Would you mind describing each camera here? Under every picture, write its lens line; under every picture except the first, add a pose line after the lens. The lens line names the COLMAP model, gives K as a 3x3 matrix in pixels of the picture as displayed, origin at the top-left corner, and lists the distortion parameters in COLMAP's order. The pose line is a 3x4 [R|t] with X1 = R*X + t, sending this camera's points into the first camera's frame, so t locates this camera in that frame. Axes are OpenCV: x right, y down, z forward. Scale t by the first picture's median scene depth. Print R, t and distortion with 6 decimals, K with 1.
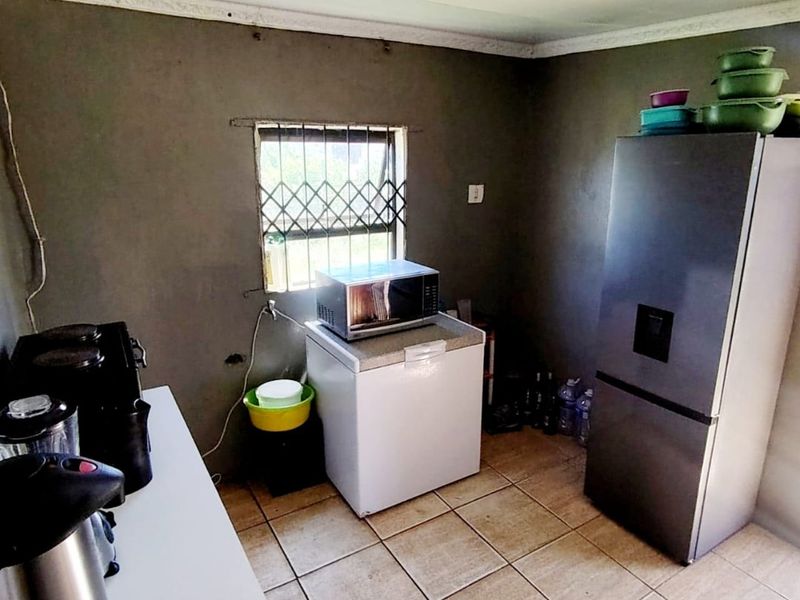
lens RADIAL K [[501.6, 0, 400.0], [0, 501.6, 300.0], [0, 0, 1]] dist [-0.003784, 0.000045]
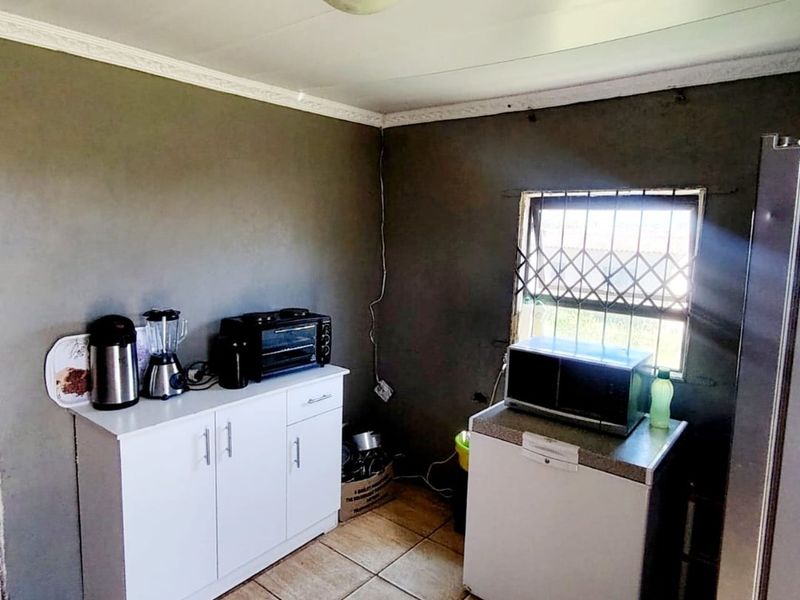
lens RADIAL K [[515.1, 0, 400.0], [0, 515.1, 300.0], [0, 0, 1]] dist [-0.009872, -0.000110]
pose [[0.338666, 0.148353, -0.929138, 0.640564], [-0.274979, 0.959986, 0.053050, -0.103541], [0.899829, 0.237527, 0.365908, 0.361623]]
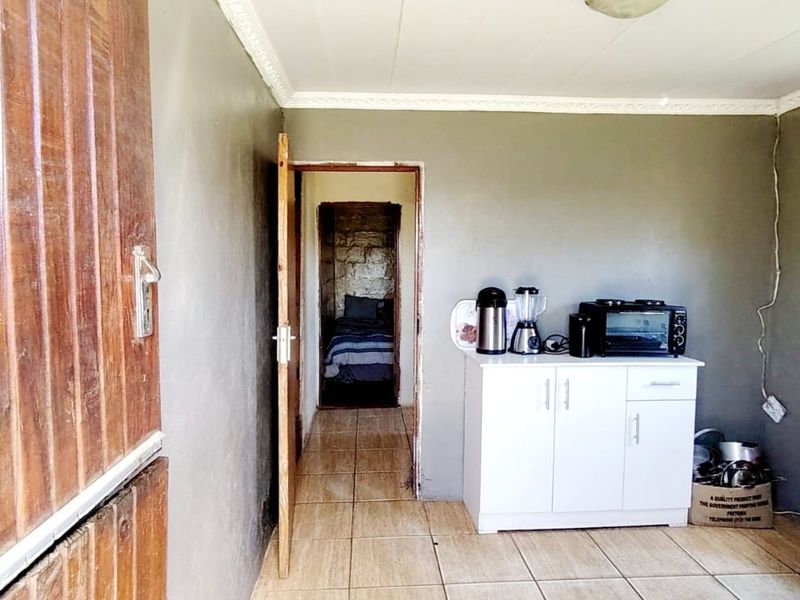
lens RADIAL K [[515.1, 0, 400.0], [0, 515.1, 300.0], [0, 0, 1]] dist [-0.009872, -0.000110]
pose [[-0.450786, 0.084589, -0.888615, 0.826297], [-0.229277, 0.951128, 0.206850, -0.077301], [0.862684, 0.296984, -0.409362, 0.537199]]
